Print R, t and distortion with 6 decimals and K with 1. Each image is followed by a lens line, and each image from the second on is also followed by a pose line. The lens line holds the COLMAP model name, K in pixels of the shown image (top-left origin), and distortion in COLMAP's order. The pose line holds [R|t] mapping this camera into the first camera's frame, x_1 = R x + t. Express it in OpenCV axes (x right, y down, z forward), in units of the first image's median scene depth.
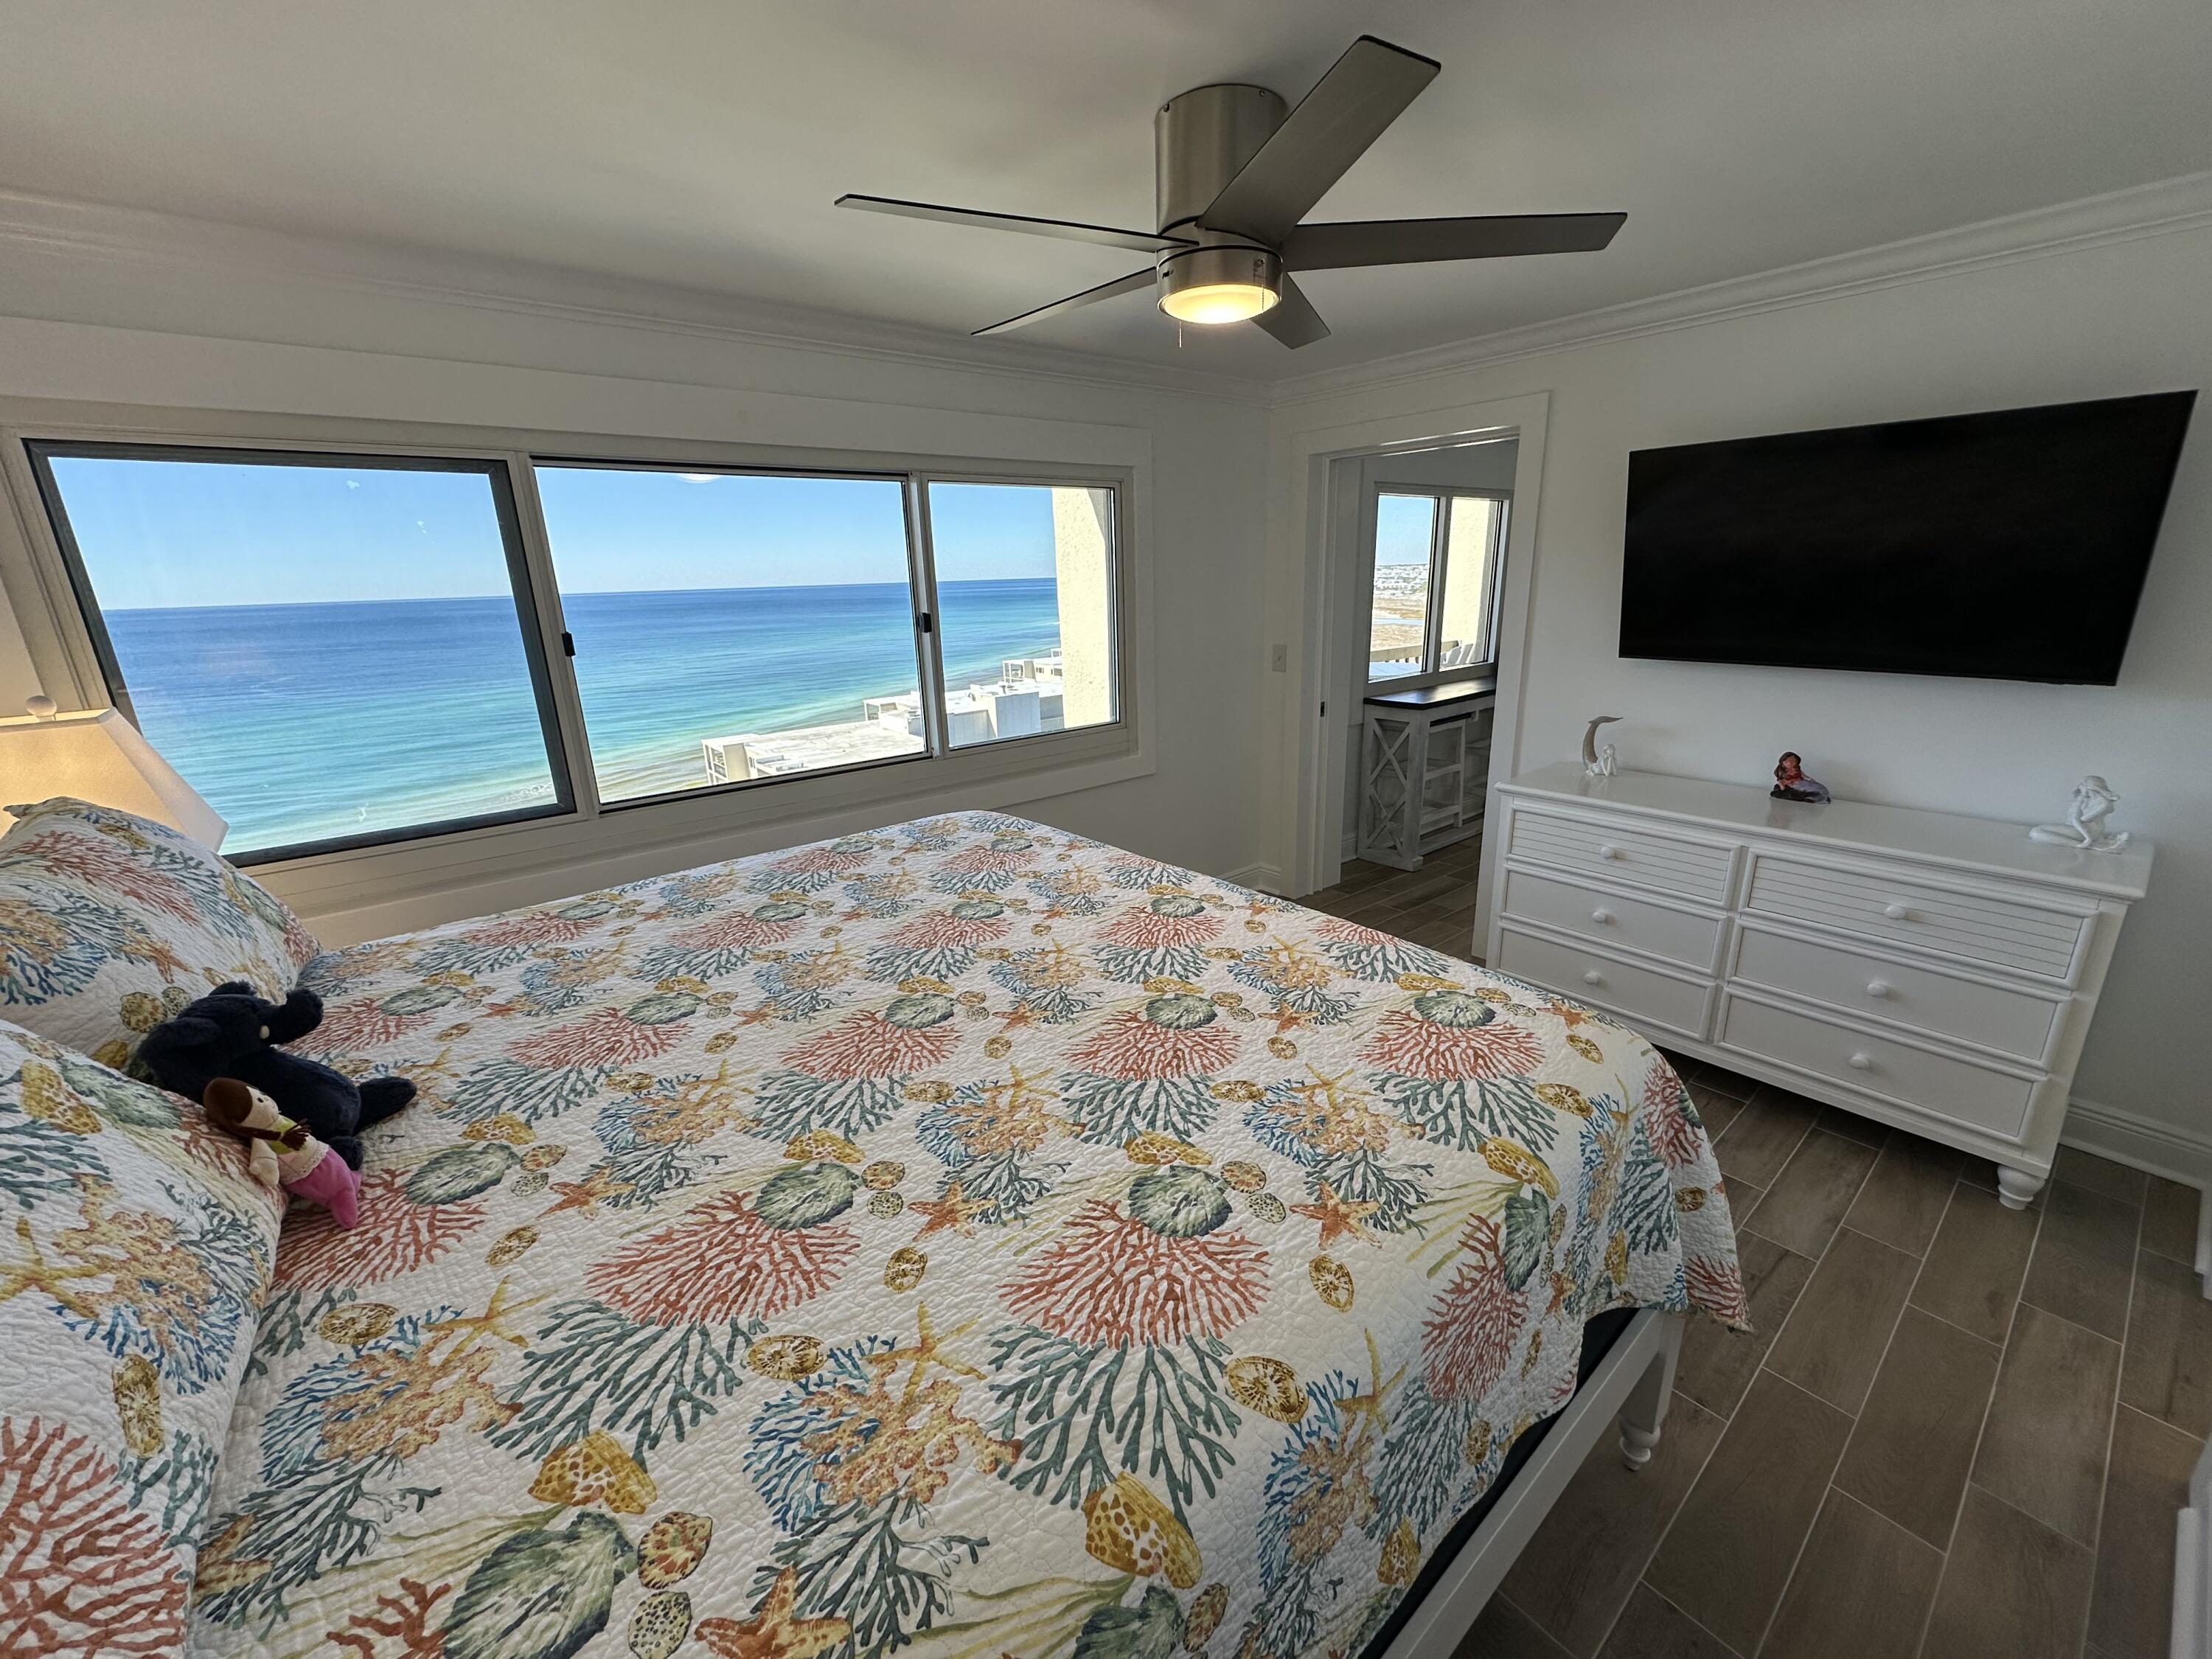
lens RADIAL K [[876.6, 0, 1109.3], [0, 876.6, 830.1], [0, 0, 1]] dist [-0.004796, 0.000589]
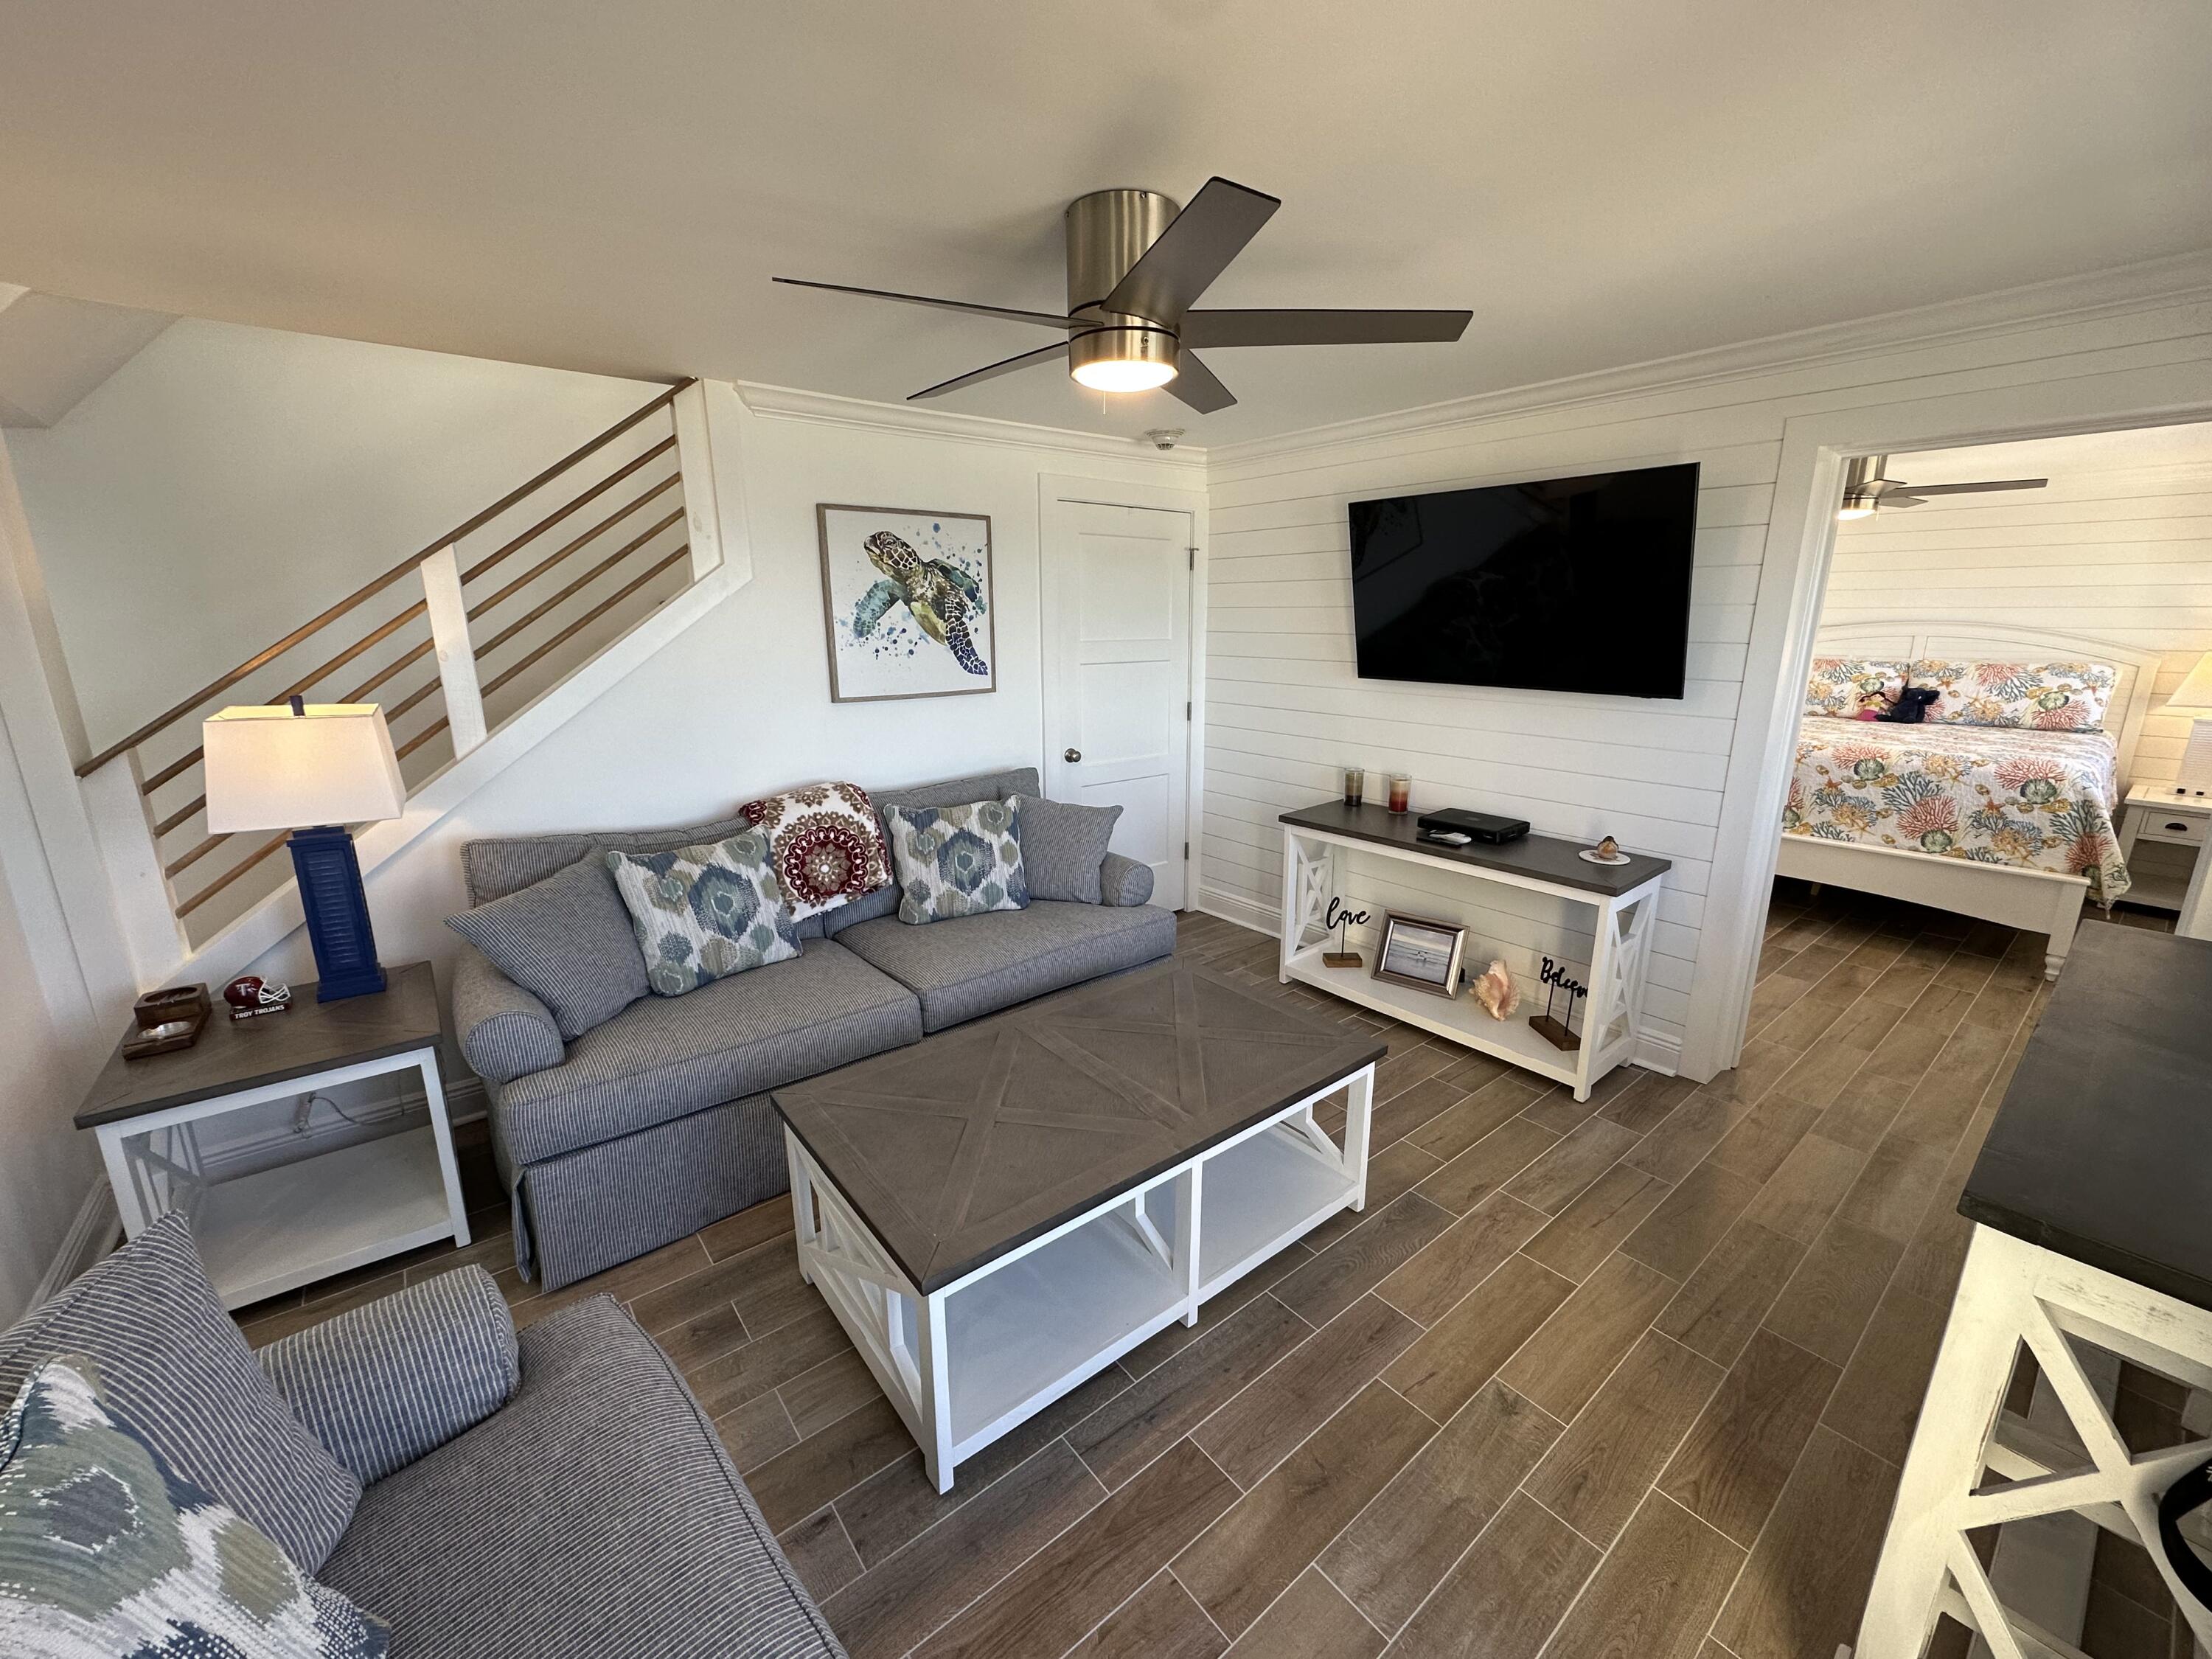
lens RADIAL K [[876.6, 0, 1108.1], [0, 876.6, 830.1], [0, 0, 1]] dist [-0.004796, 0.000589]
pose [[-0.999361, 0.031931, 0.016077, 2.407813], [0.035682, 0.863166, 0.503658, -1.205169], [0.002205, 0.503910, -0.863753, 3.836126]]
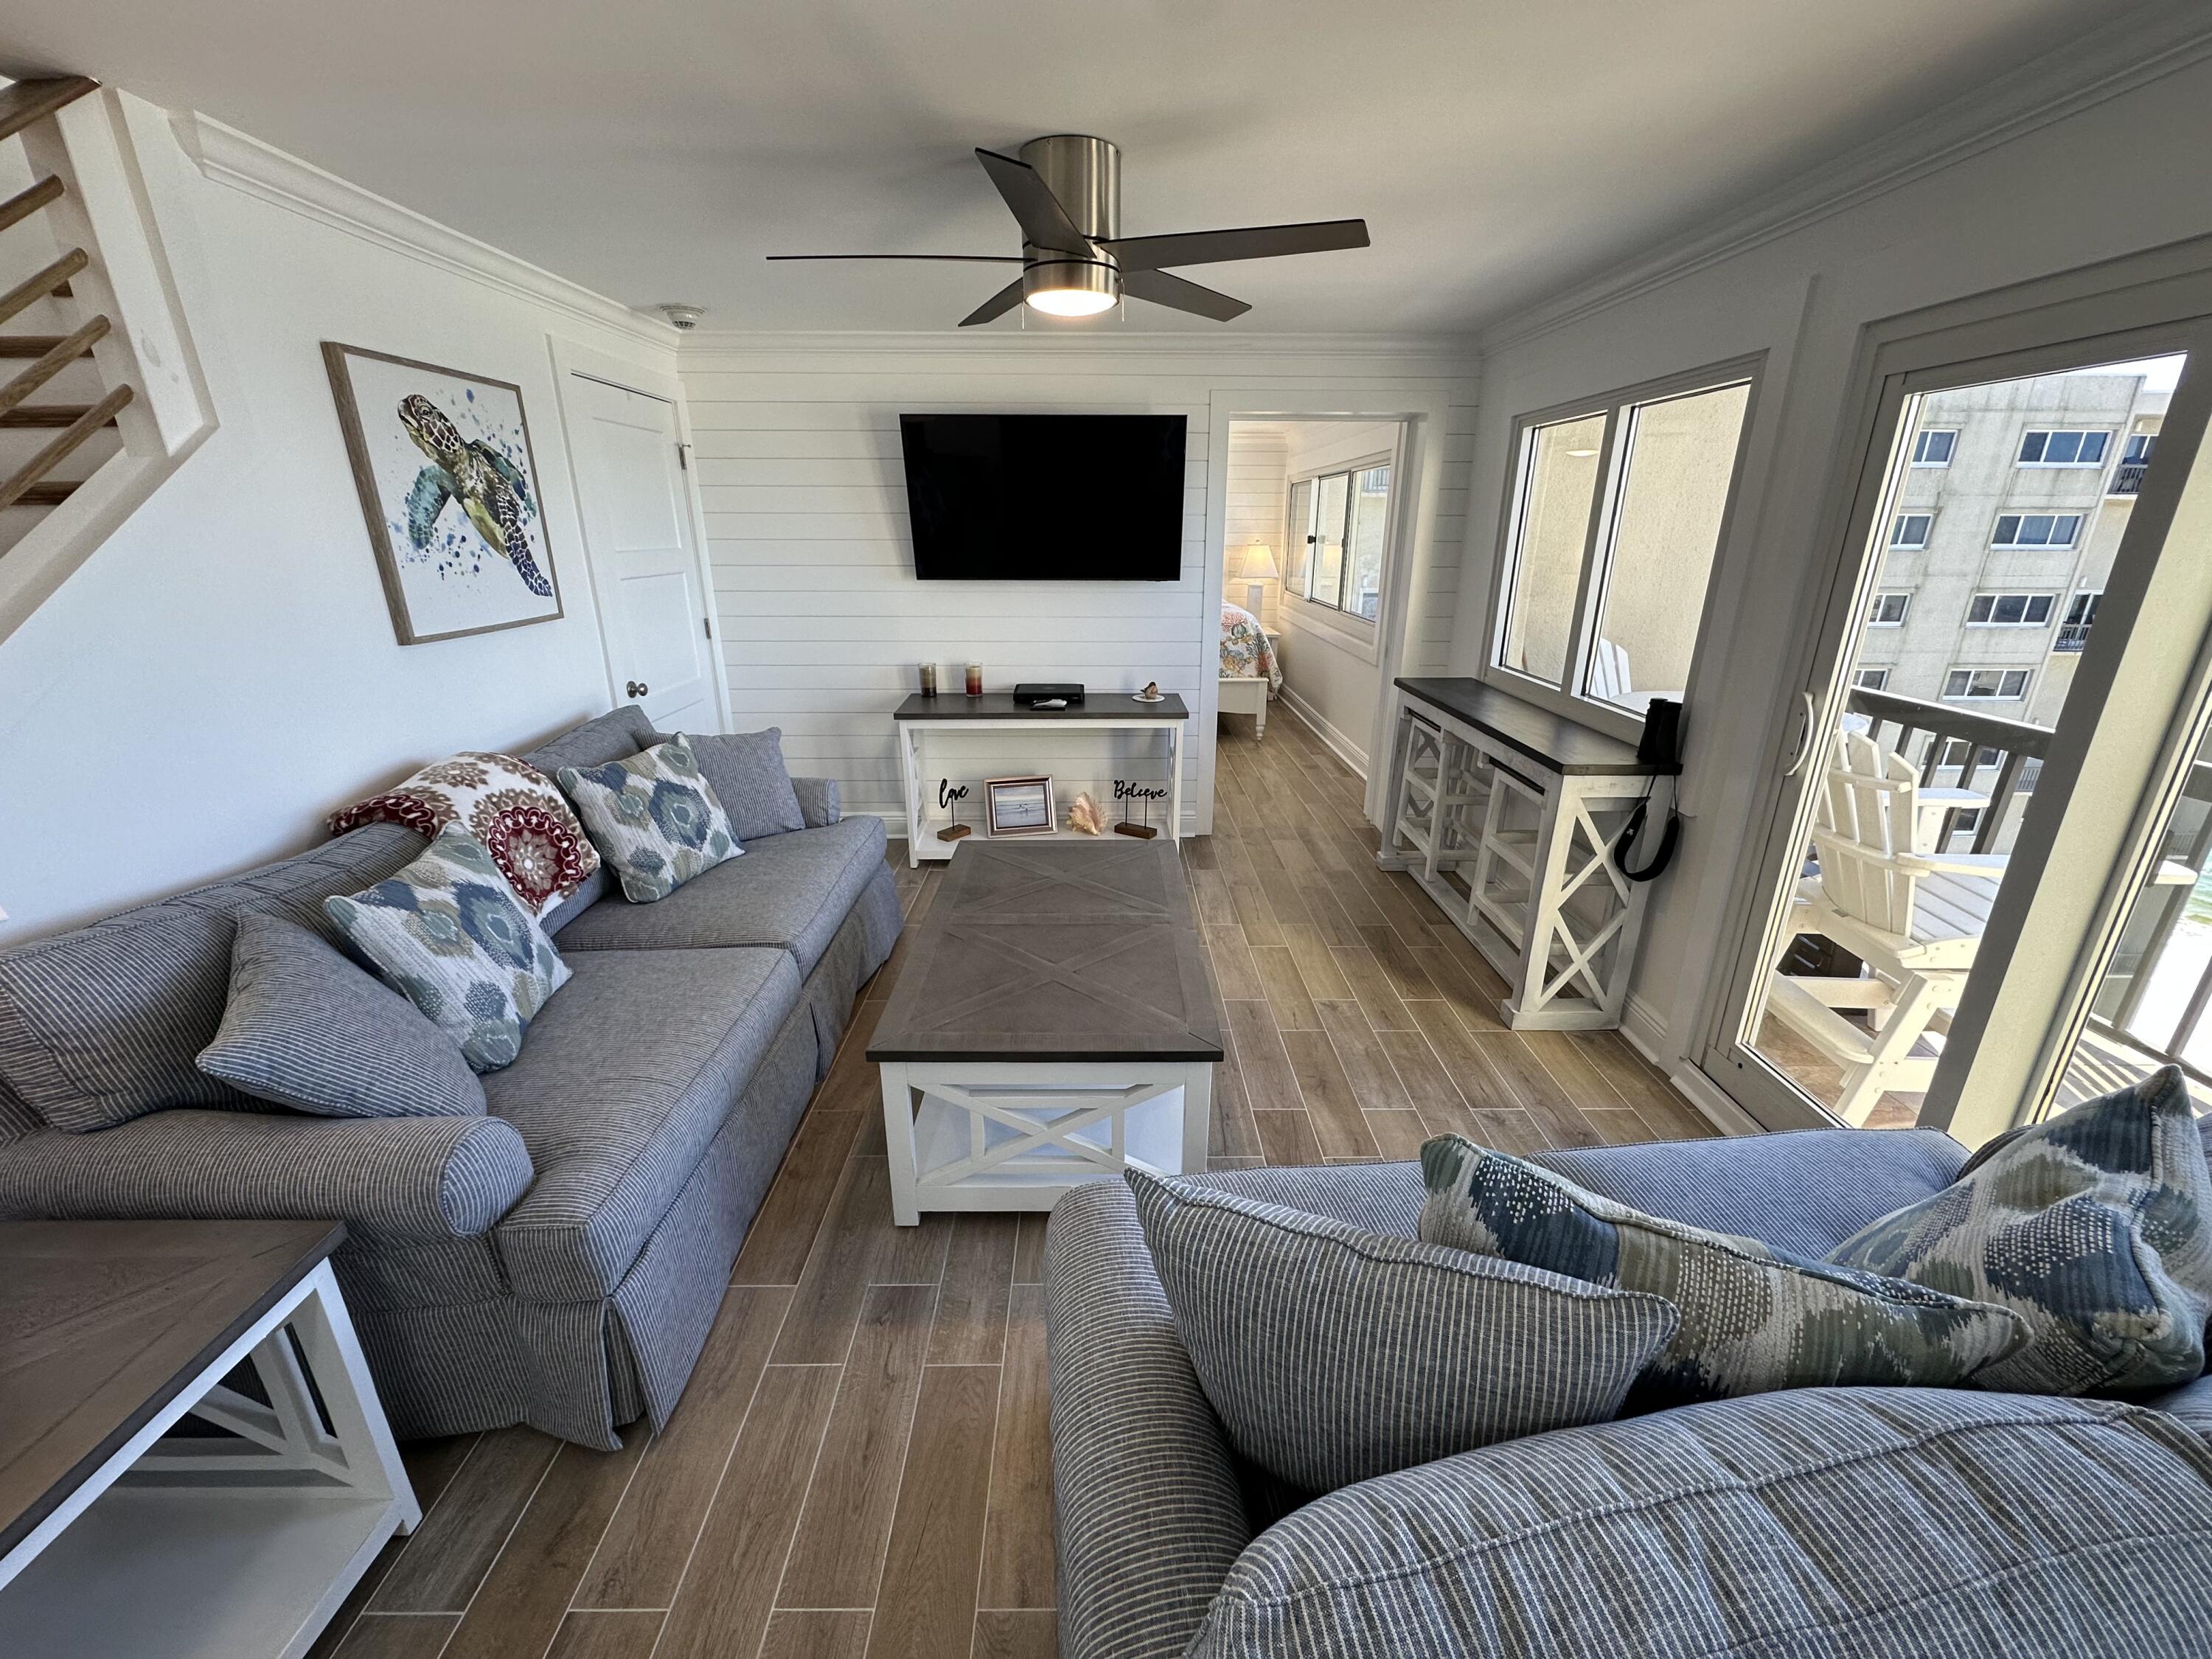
lens RADIAL K [[876.6, 0, 1107.2], [0, 876.6, 830.2], [0, 0, 1]] dist [-0.004796, 0.000589]
pose [[-0.624122, 0.286349, -0.726964, 3.513775], [-0.202902, 0.839101, 0.504717, -1.149917], [0.754522, 0.462507, -0.465601, 3.572939]]
